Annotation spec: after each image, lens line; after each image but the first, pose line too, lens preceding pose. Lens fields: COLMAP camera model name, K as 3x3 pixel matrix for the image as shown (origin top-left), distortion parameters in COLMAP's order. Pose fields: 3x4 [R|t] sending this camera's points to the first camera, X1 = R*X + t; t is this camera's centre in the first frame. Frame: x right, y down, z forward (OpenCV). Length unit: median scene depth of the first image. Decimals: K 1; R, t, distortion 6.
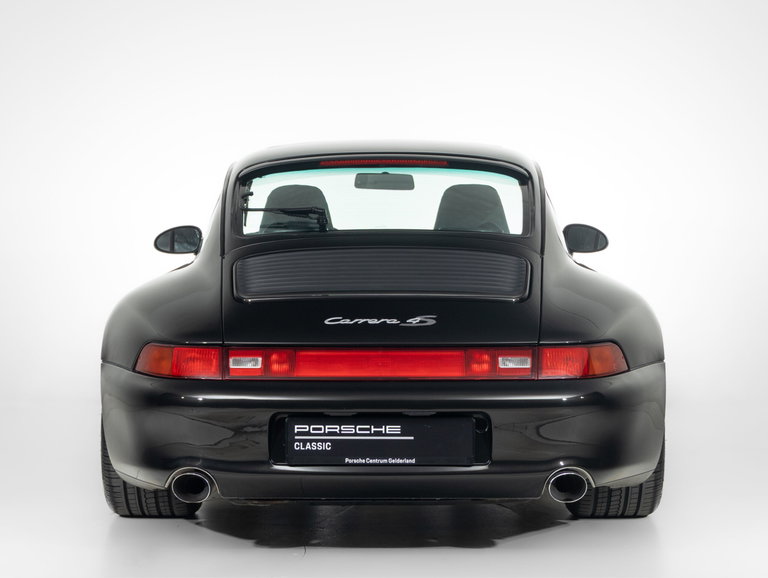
lens RADIAL K [[1882.4, 0, 384.0], [0, 1882.4, 289.0], [0, 0, 1]] dist [0.318312, -0.253786]
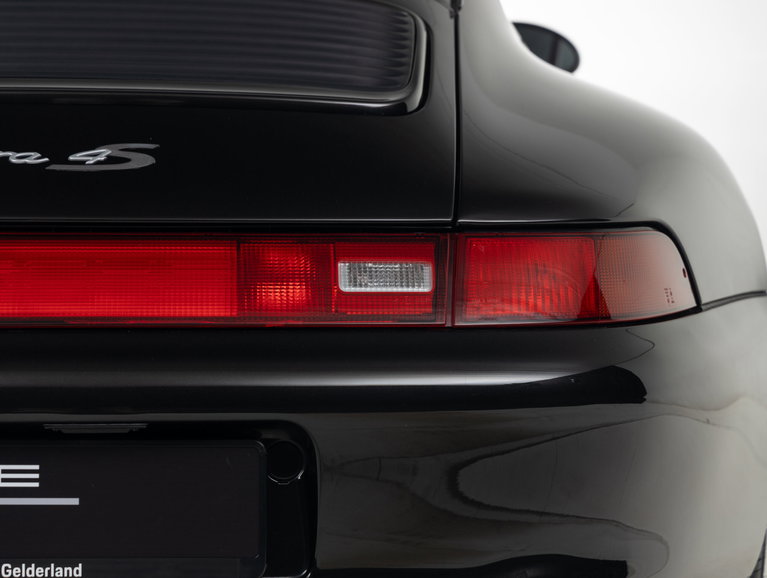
lens RADIAL K [[2456.1, 0, 383.5], [0, 2456.1, 289.0], [0, 0, 1]] dist [-0.105051, -0.516091]
pose [[0.996639, 0.007735, 0.081547, 0.033046], [-0.007680, 0.999970, -0.000988, 0.041191], [-0.081552, 0.000358, 0.996669, 0.560042]]
